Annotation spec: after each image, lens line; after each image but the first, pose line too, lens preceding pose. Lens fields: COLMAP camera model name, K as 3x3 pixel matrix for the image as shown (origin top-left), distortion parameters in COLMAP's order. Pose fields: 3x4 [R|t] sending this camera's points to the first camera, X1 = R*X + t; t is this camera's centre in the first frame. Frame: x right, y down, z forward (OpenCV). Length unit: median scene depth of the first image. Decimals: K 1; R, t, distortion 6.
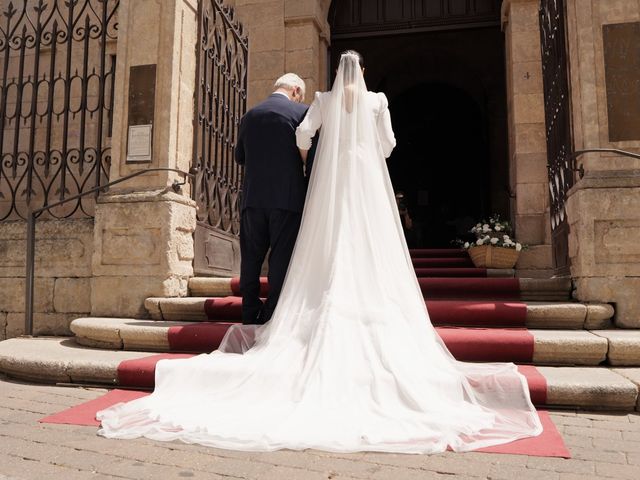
lens RADIAL K [[623.4, 0, 320.0], [0, 623.4, 240.0], [0, 0, 1]] dist [-0.013961, 0.005119]
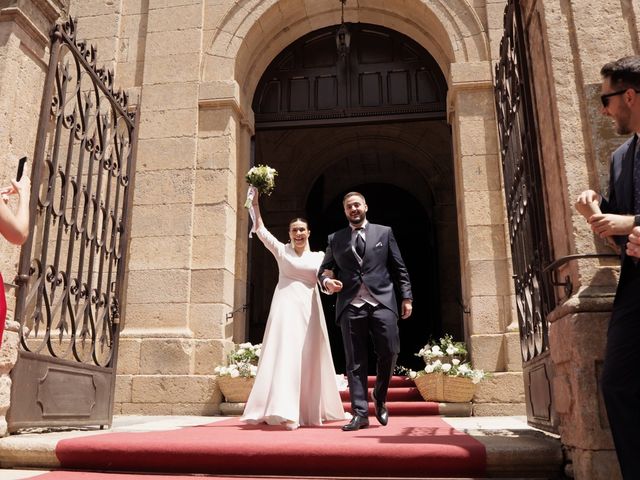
lens RADIAL K [[623.4, 0, 320.0], [0, 623.4, 240.0], [0, 0, 1]] dist [-0.013961, 0.005119]
pose [[0.997035, 0.016219, 0.075222, 0.053151], [-0.003431, 0.985933, -0.167107, -0.025890], [-0.076874, 0.166354, 0.983065, 0.192708]]
